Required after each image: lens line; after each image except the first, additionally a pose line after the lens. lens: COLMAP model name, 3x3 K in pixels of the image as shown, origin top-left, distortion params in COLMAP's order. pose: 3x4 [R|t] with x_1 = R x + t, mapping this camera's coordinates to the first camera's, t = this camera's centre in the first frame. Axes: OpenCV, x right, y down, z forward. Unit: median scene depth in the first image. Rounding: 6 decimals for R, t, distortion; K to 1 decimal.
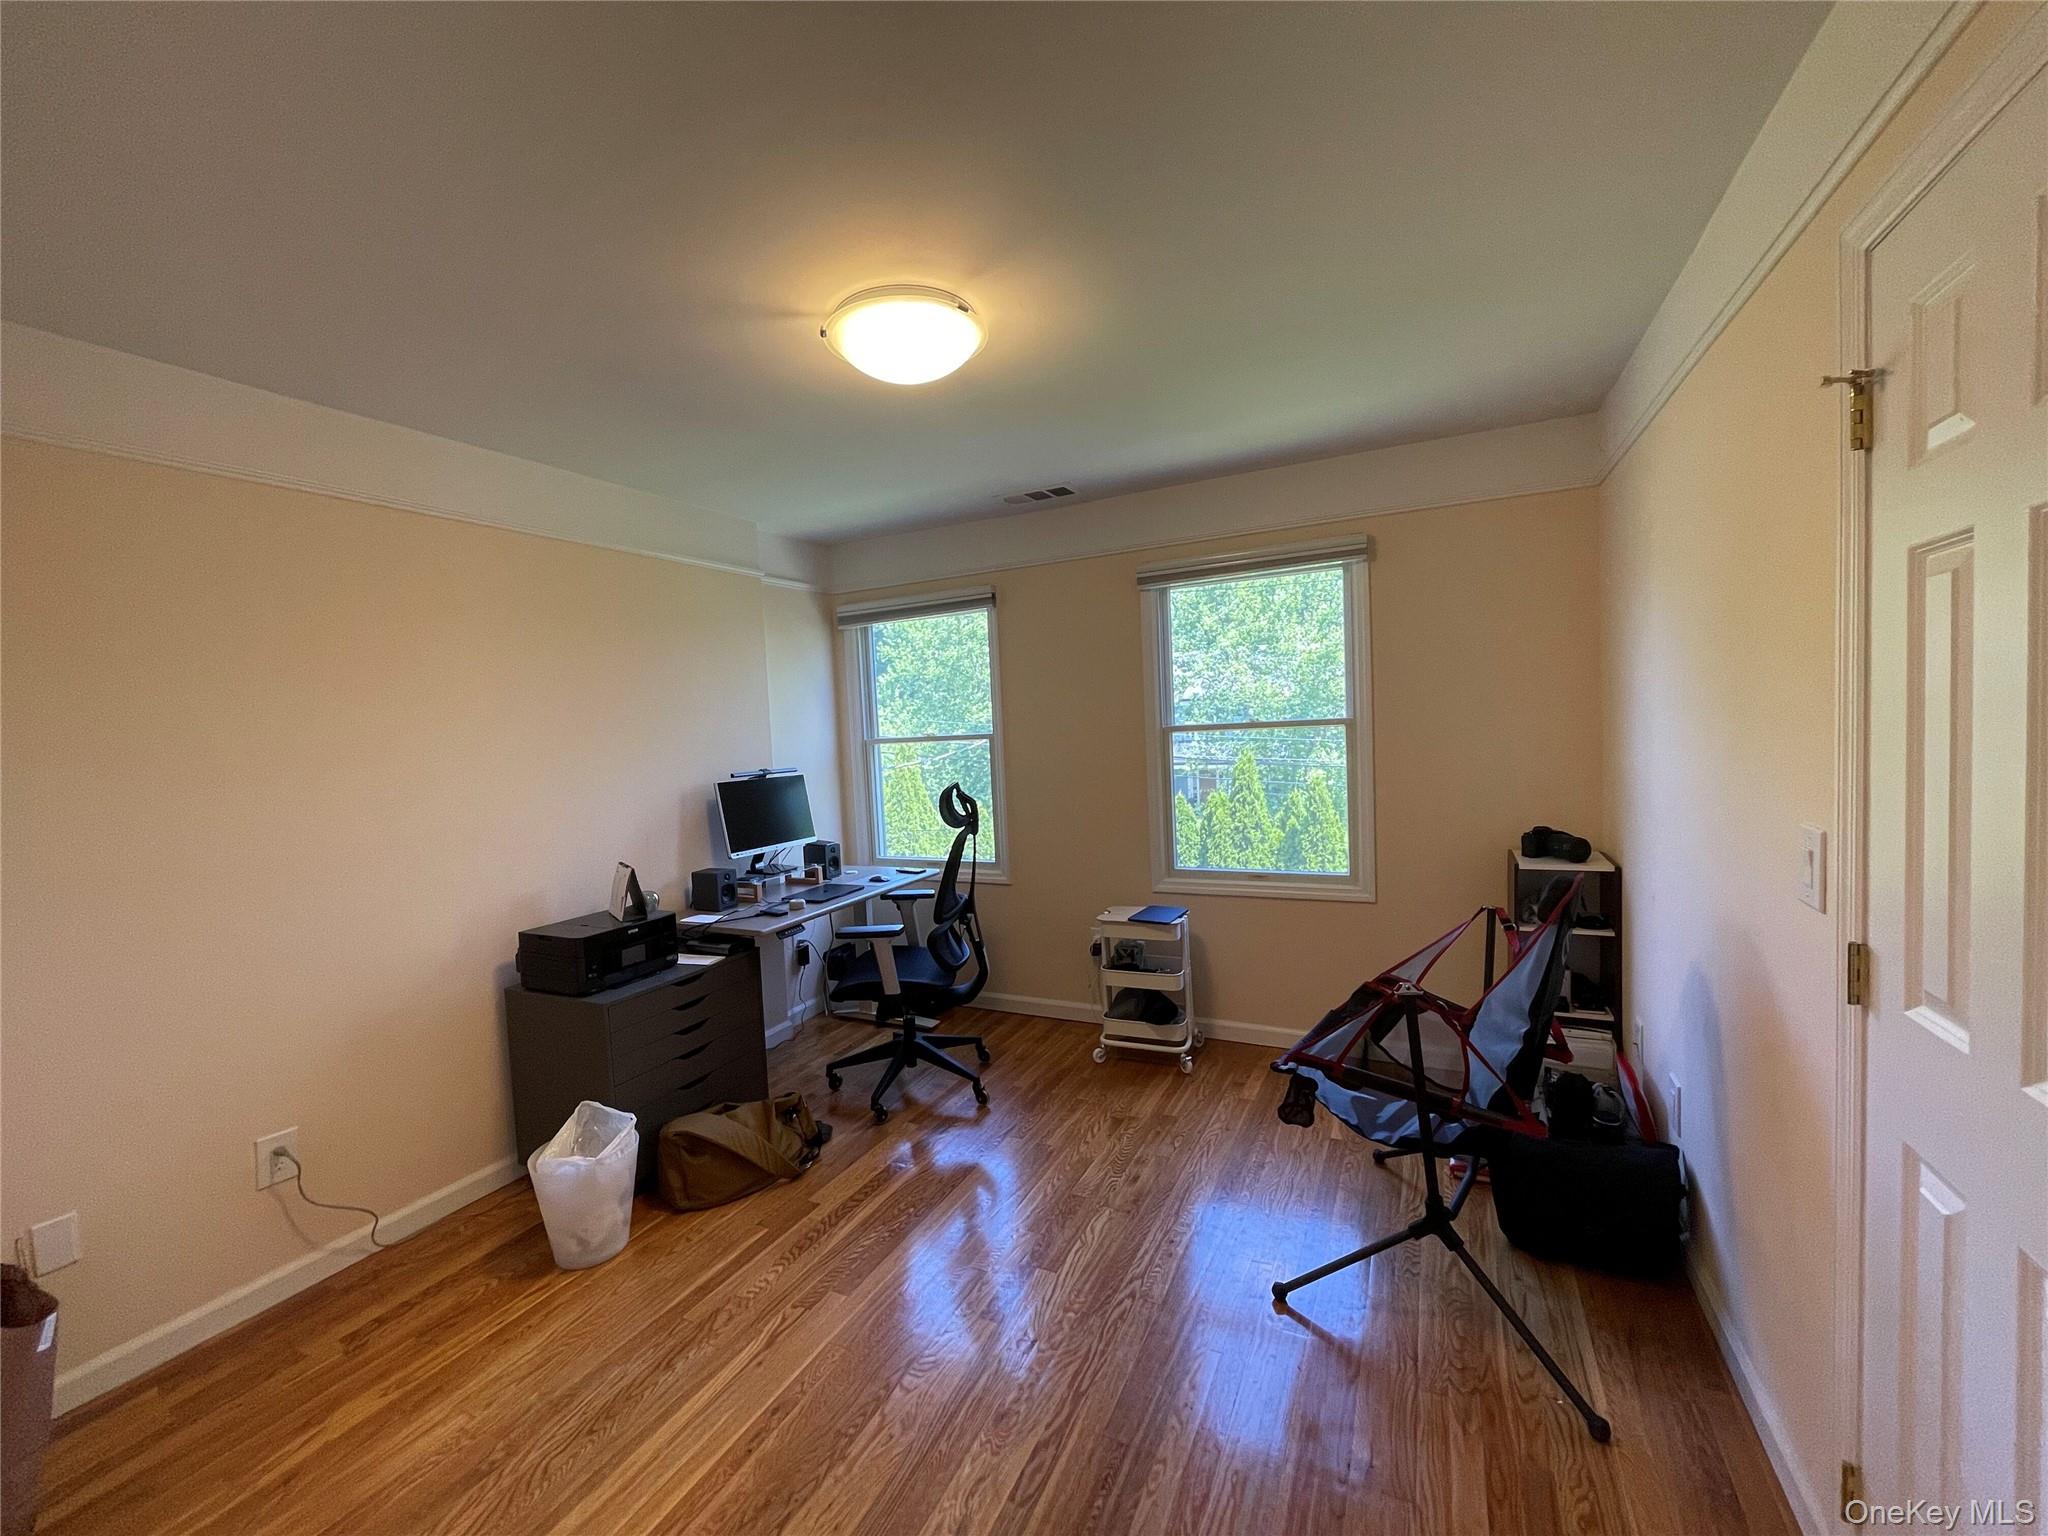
lens RADIAL K [[829.4, 0, 1018.5], [0, 829.4, 764.9], [0, 0, 1]] dist [0.001369, 0.000947]
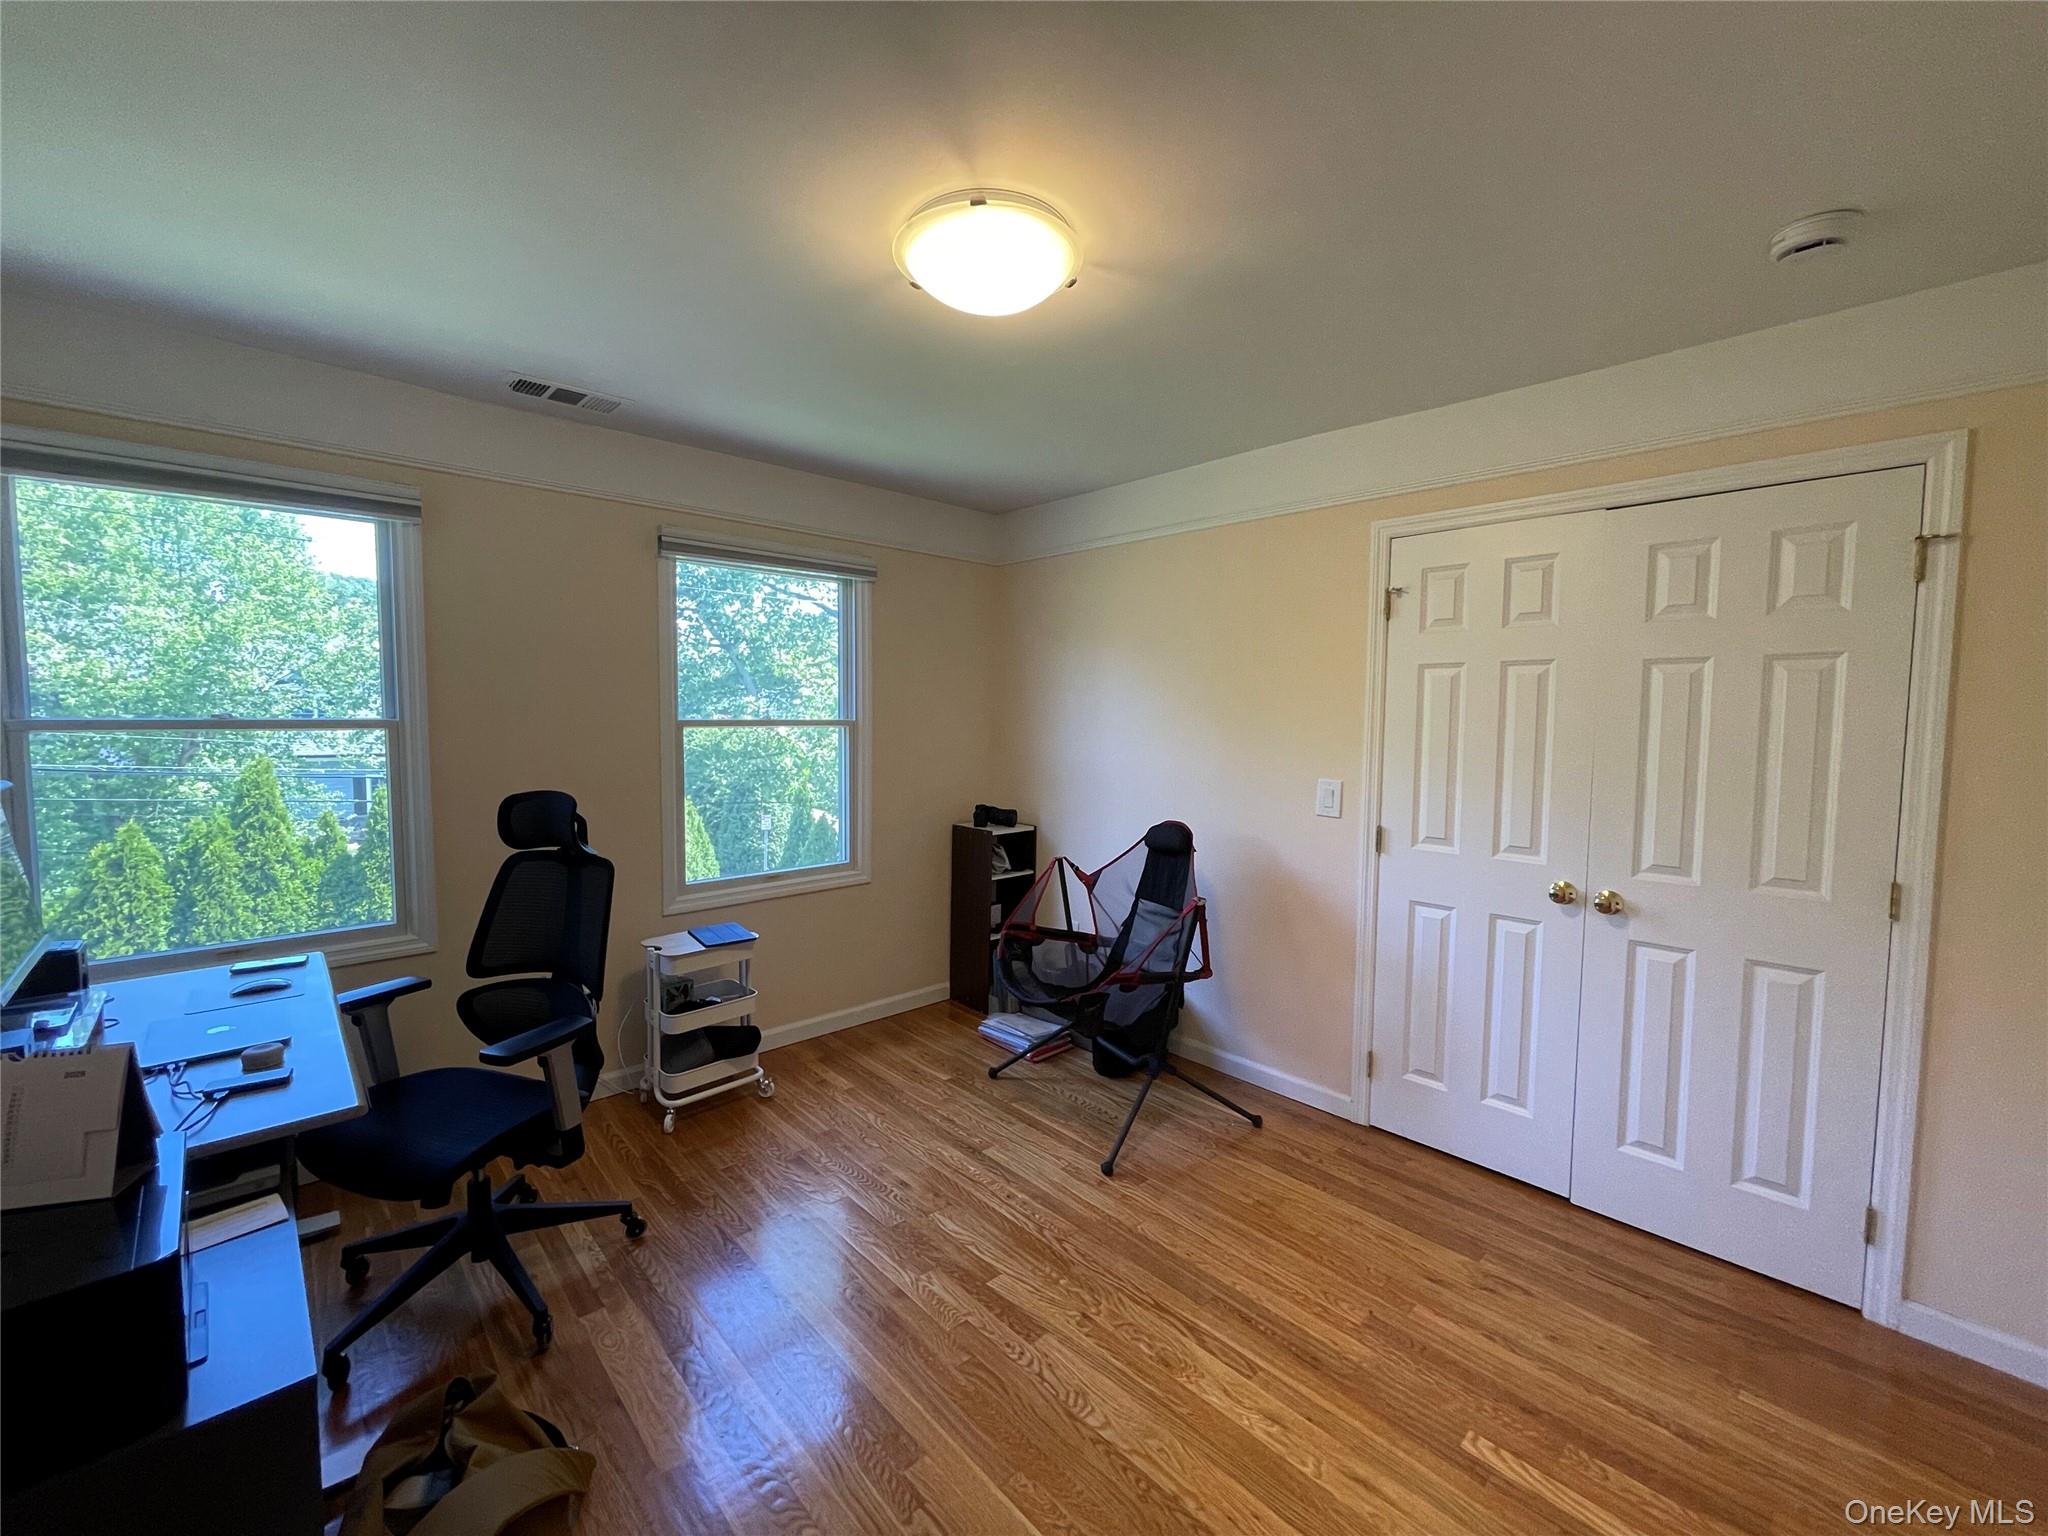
lens RADIAL K [[829.4, 0, 1018.5], [0, 829.4, 764.9], [0, 0, 1]] dist [0.001369, 0.000947]
pose [[0.345461, -0.010115, 0.938378, -0.624812], [0.020211, 0.999790, 0.003336, 0.005432], [-0.938215, 0.017813, 0.345593, 0.457632]]
